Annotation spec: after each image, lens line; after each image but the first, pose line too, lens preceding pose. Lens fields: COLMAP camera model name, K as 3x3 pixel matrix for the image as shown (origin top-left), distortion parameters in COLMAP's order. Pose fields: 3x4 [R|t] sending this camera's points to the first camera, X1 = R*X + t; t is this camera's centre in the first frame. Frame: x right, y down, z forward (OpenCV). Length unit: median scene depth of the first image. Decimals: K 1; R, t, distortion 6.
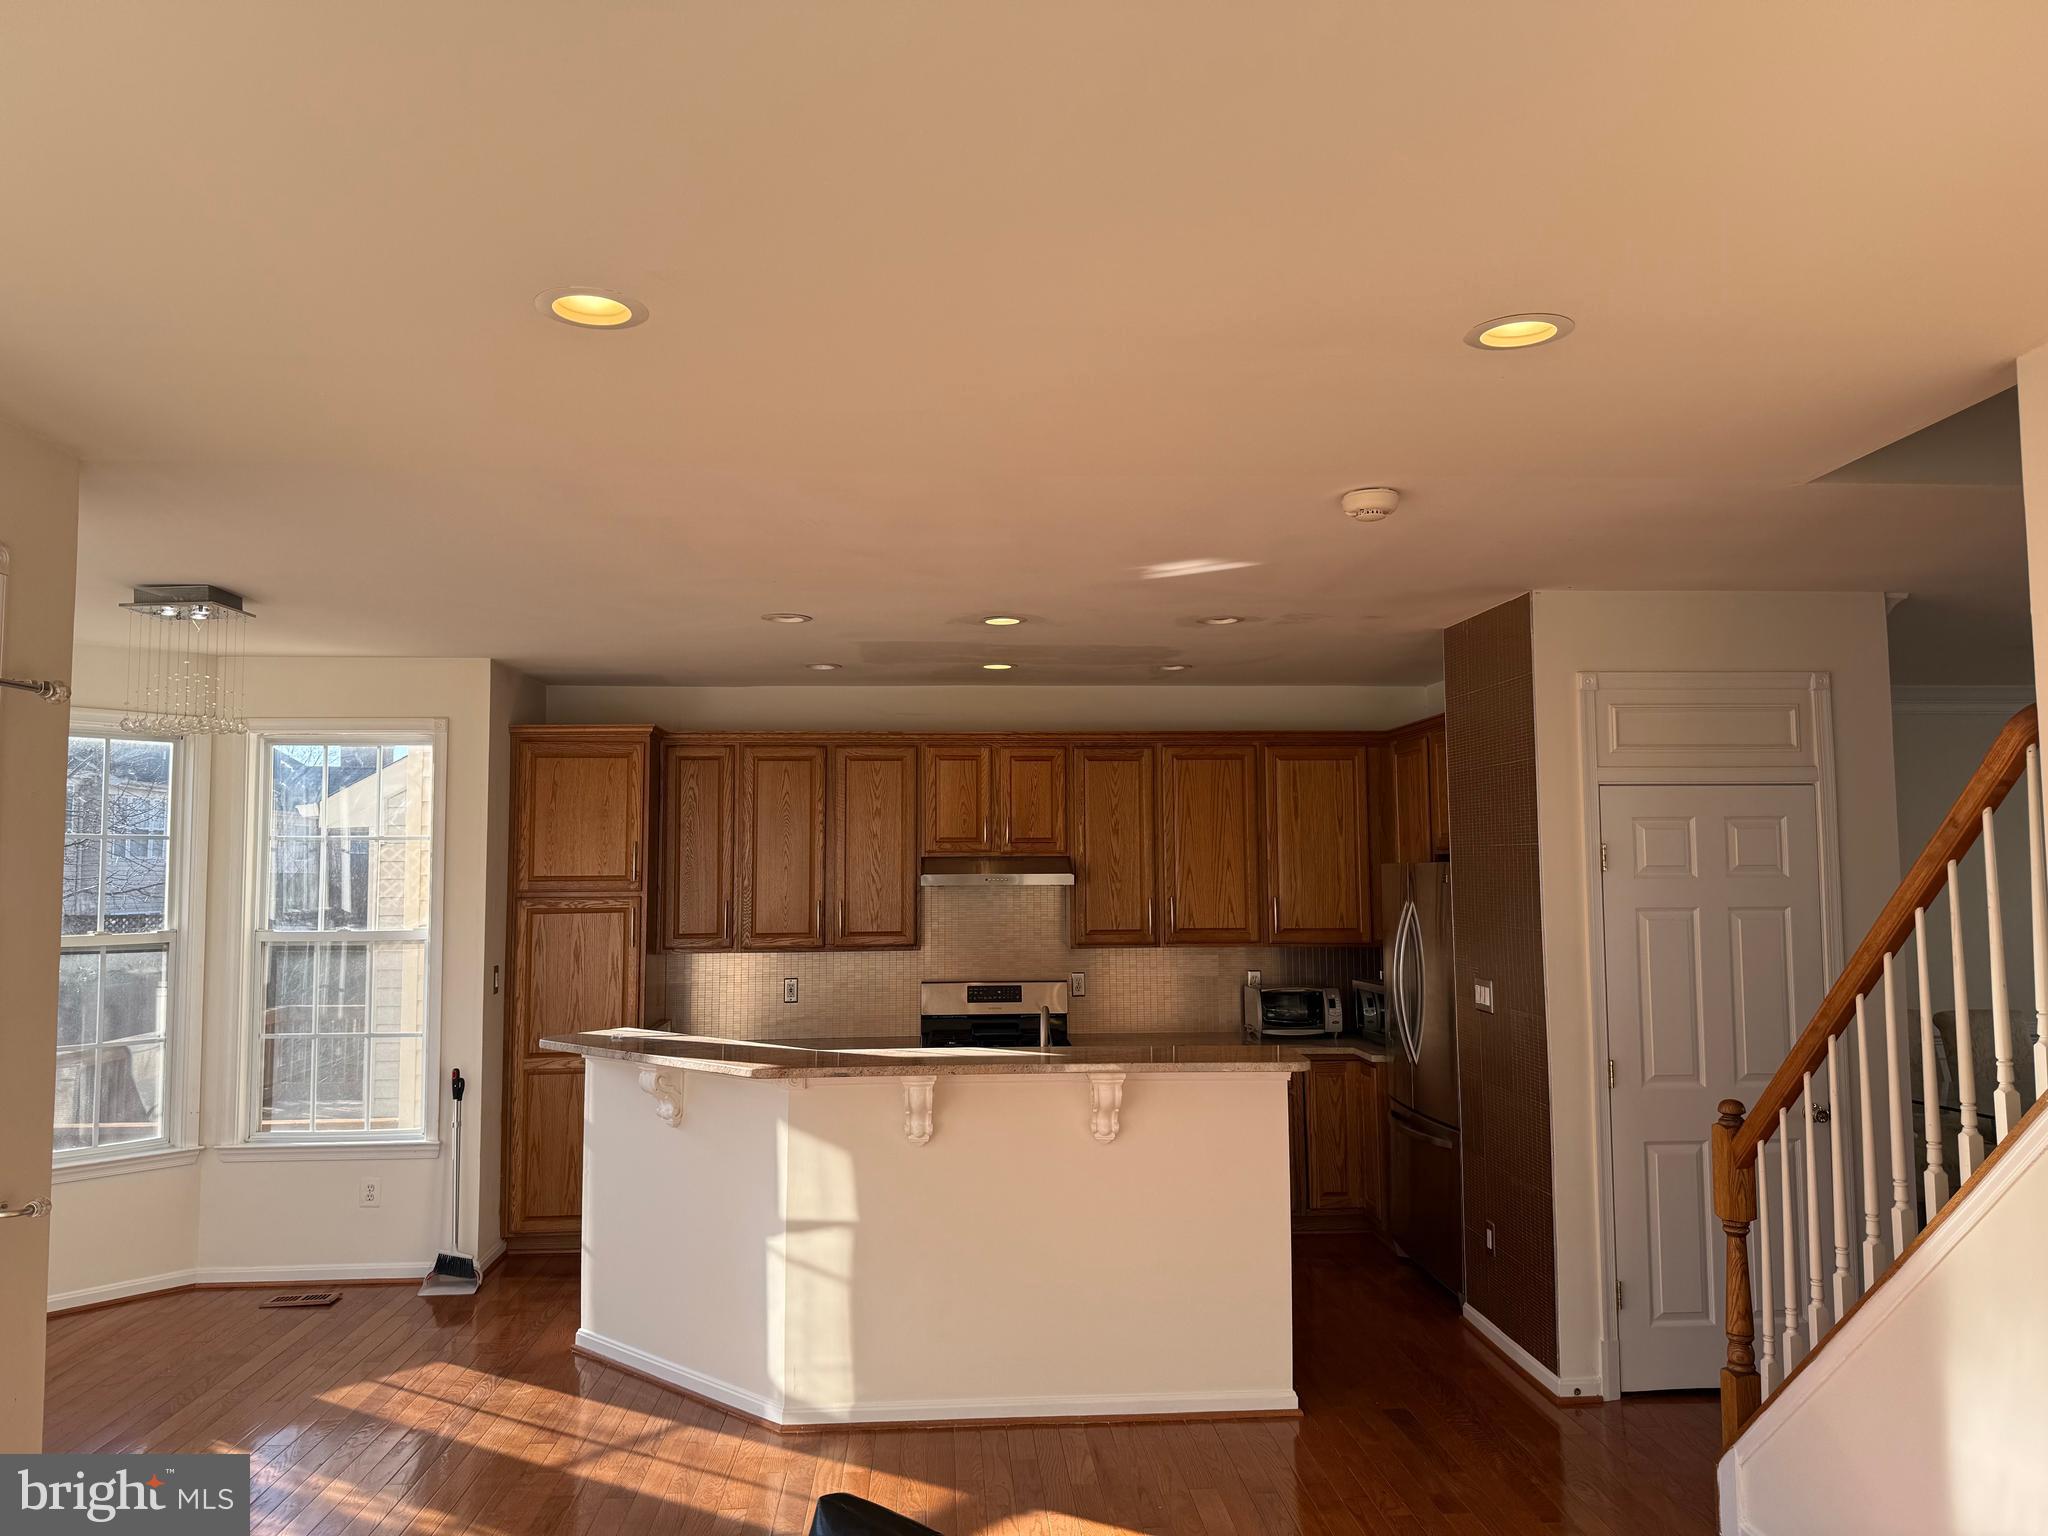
lens RADIAL K [[1442.7, 0, 1025.2], [0, 1442.7, 757.7], [0, 0, 1]] dist [0.078706, -0.108762]
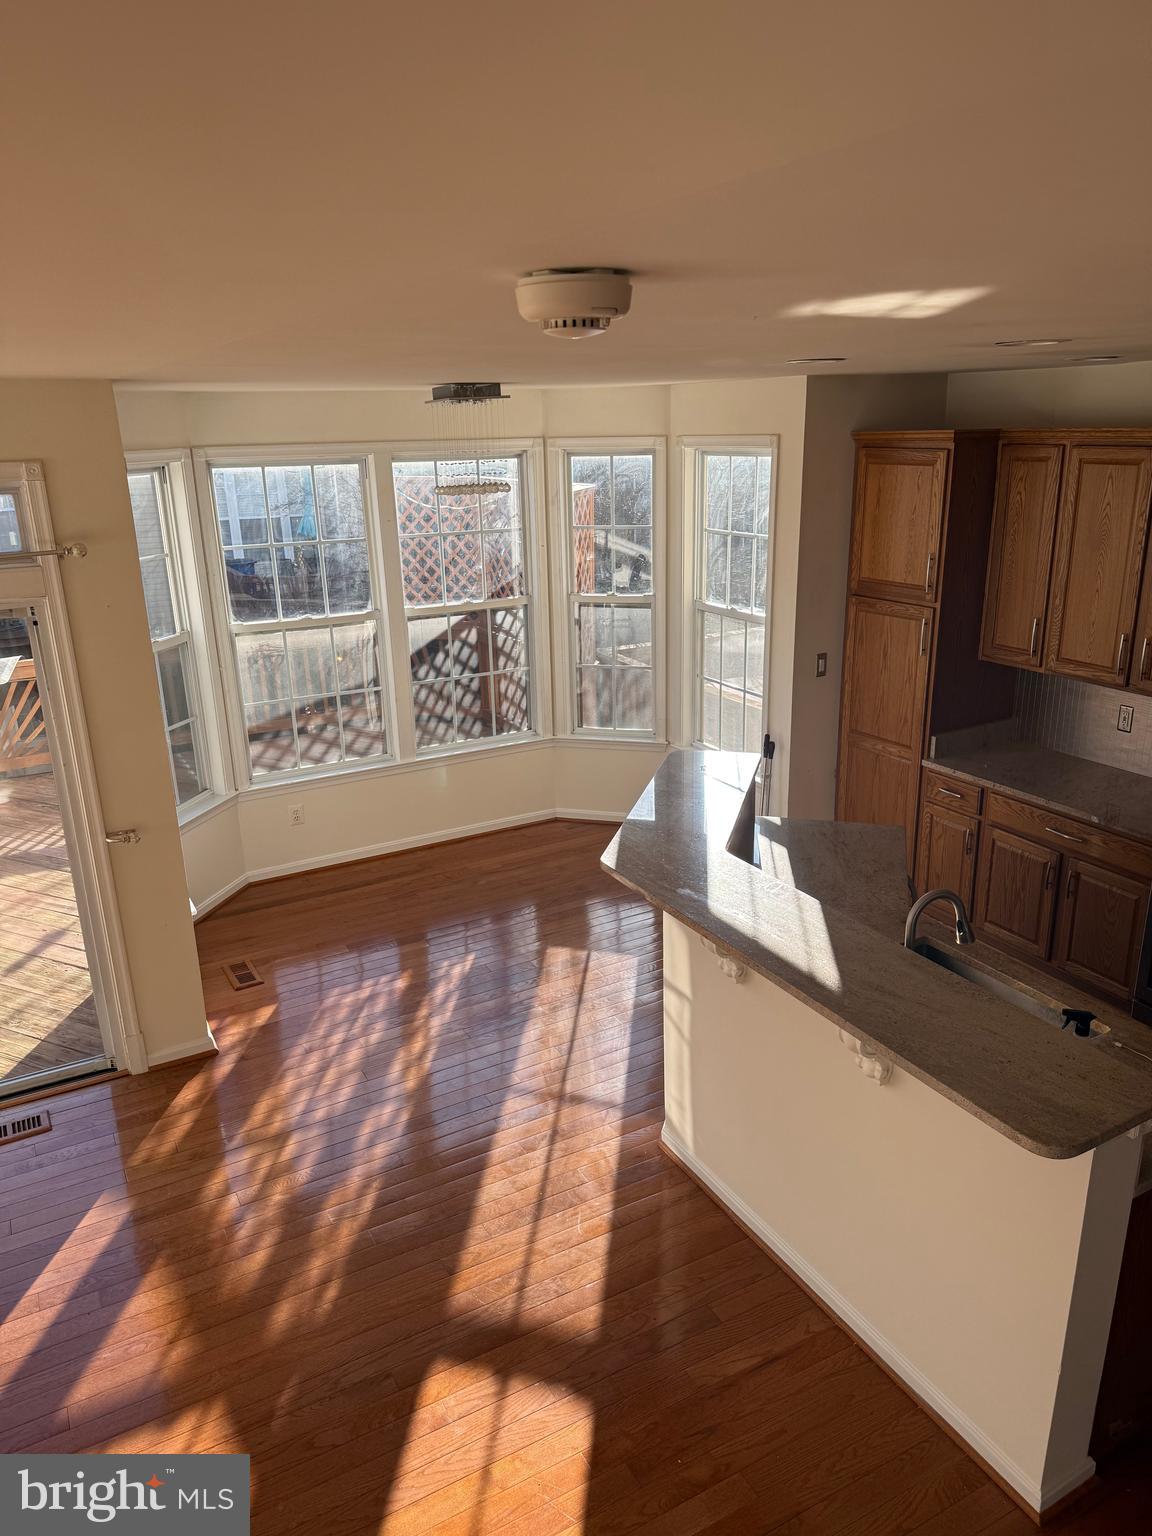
lens RADIAL K [[1082.0, 0, 568.8], [0, 1082.0, 767.3], [0, 0, 1]] dist [0.078706, -0.108762]
pose [[0.420900, 0.267177, -0.866868, 0.330979], [0.092813, 0.937940, 0.334147, -0.081384], [0.902346, -0.221099, 0.369981, 0.474018]]
